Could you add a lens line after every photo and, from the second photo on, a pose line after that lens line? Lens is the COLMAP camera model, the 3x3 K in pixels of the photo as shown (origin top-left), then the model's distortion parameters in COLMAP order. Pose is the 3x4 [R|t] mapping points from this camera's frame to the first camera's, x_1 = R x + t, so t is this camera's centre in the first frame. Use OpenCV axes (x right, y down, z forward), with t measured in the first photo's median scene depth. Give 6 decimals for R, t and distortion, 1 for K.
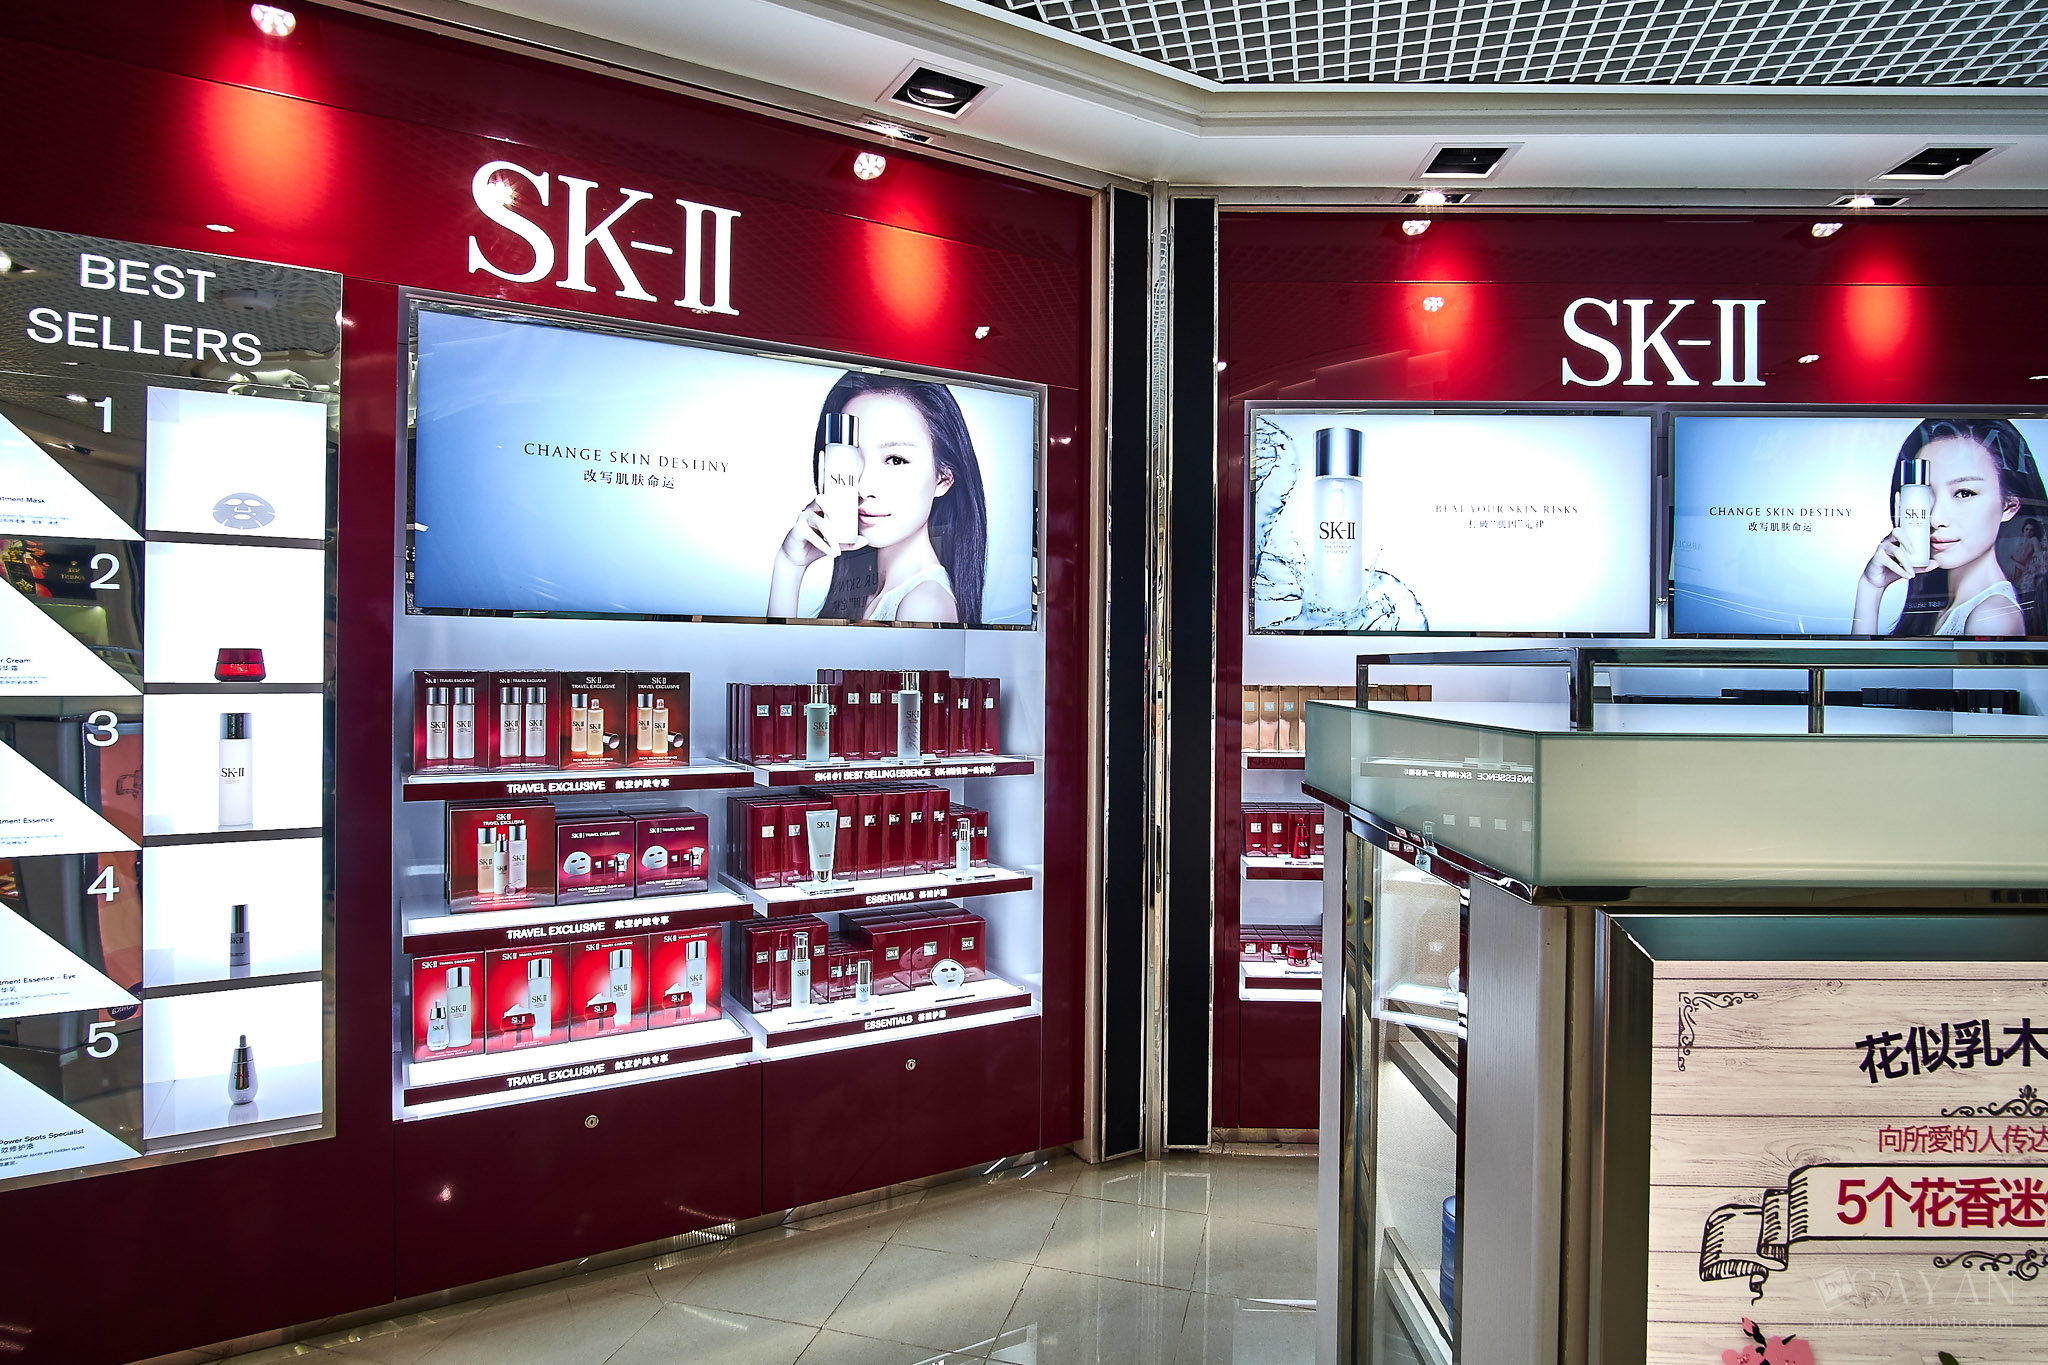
lens RADIAL K [[1105.5, 0, 1024.0], [0, 1105.5, 682.5], [0, 0, 1]] dist [-0.031677, 0.001191]
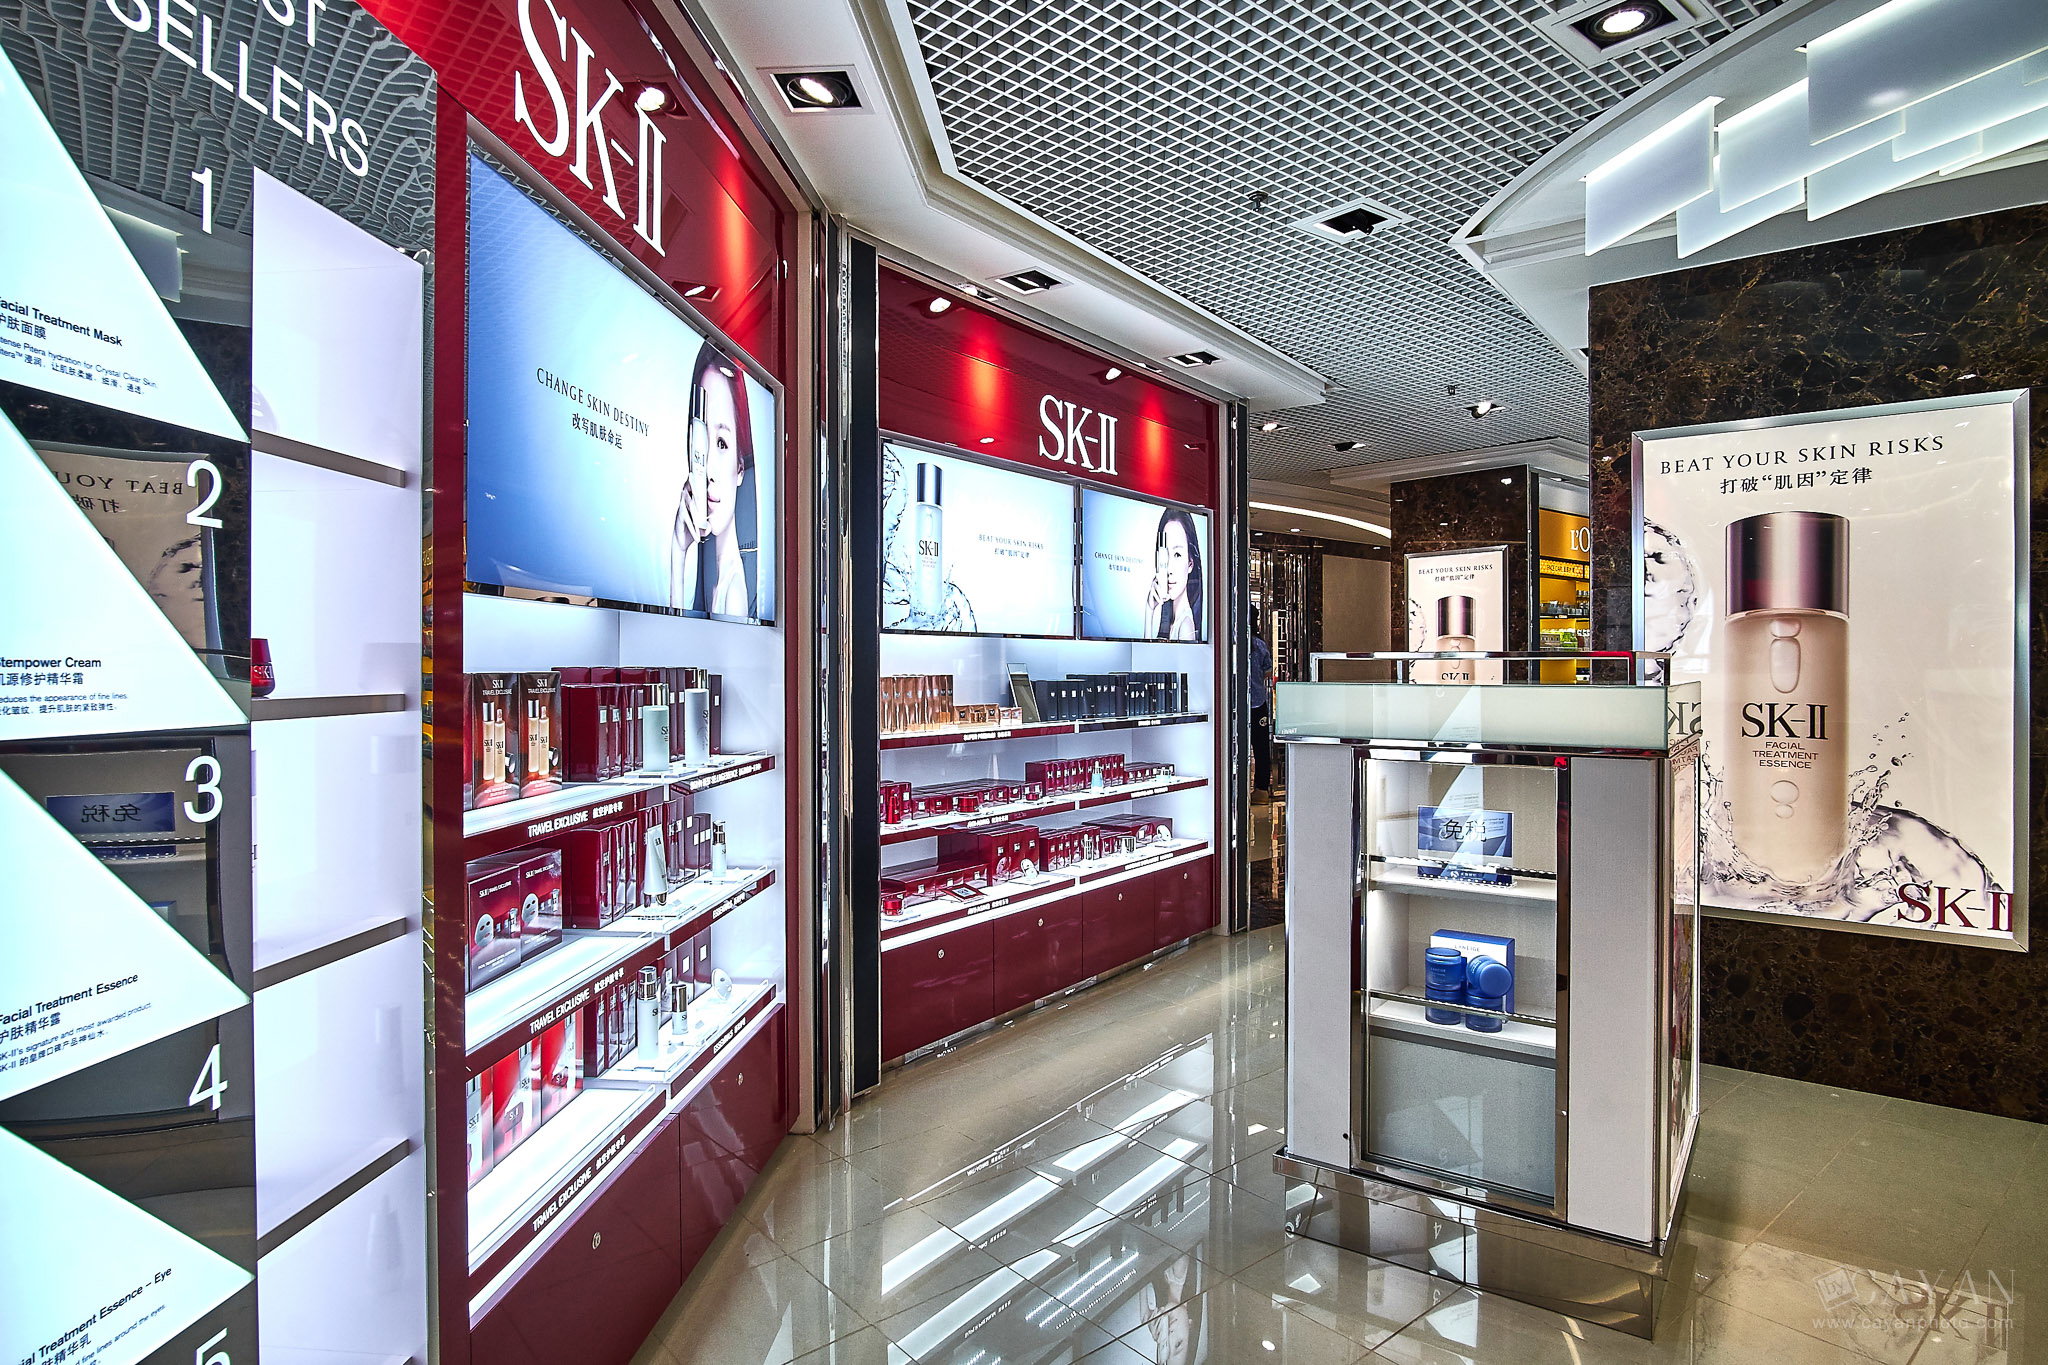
lens RADIAL K [[1105.5, 0, 1024.0], [0, 1105.5, 682.5], [0, 0, 1]] dist [-0.031677, 0.001191]
pose [[0.567292, -0.020041, 0.823273, -0.804678], [0.012942, 0.999797, 0.015420, -0.009843], [-0.823415, 0.001907, 0.567436, 0.276706]]
